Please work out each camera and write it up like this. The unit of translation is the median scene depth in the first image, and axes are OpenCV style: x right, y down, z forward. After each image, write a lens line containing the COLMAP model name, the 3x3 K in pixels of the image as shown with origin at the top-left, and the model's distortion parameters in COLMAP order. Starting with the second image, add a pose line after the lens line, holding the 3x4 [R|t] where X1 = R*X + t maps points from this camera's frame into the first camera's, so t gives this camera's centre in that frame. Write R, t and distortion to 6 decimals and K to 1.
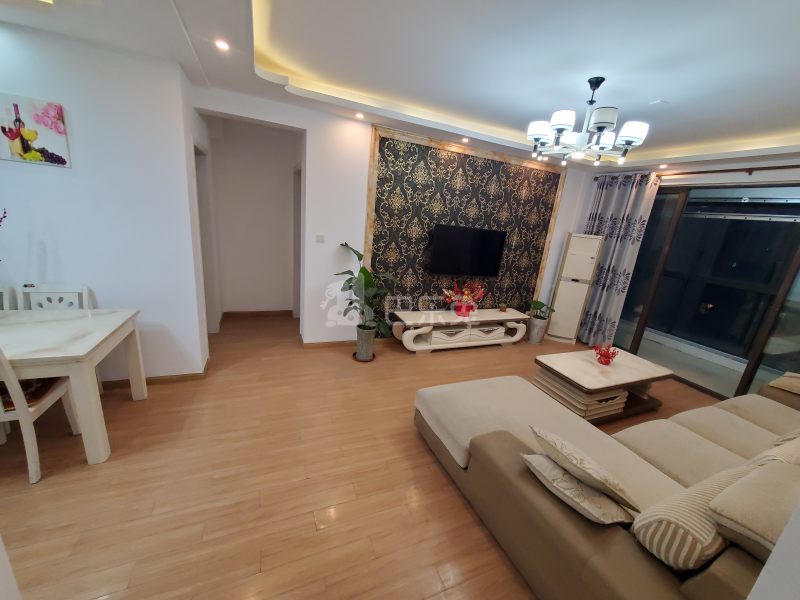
lens RADIAL K [[309.6, 0, 400.0], [0, 309.6, 300.0], [0, 0, 1]] dist [0.000933, -0.000085]
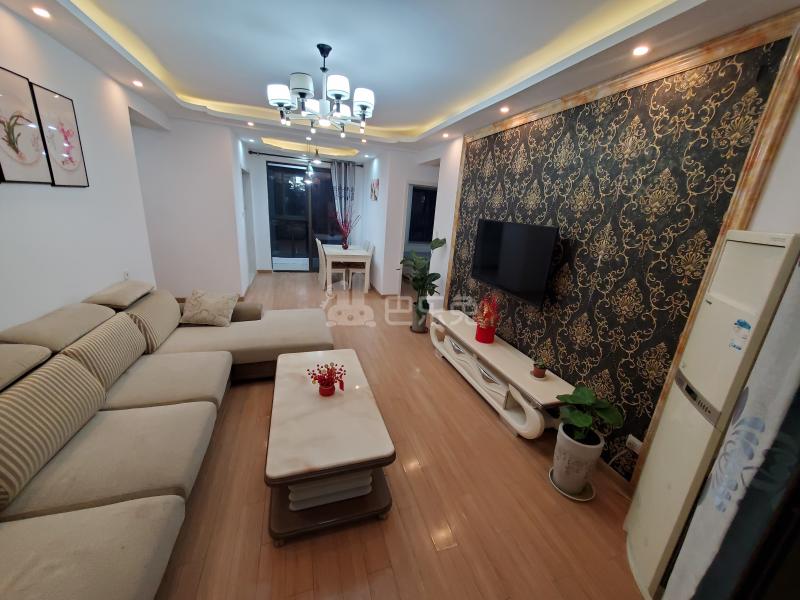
lens RADIAL K [[309.6, 0, 400.0], [0, 309.6, 300.0], [0, 0, 1]] dist [0.000933, -0.000085]
pose [[-0.074605, 0.183588, -0.980168, 0.955868], [-0.332819, 0.921965, 0.198019, -0.122523], [0.940035, 0.340992, -0.007682, 0.808322]]
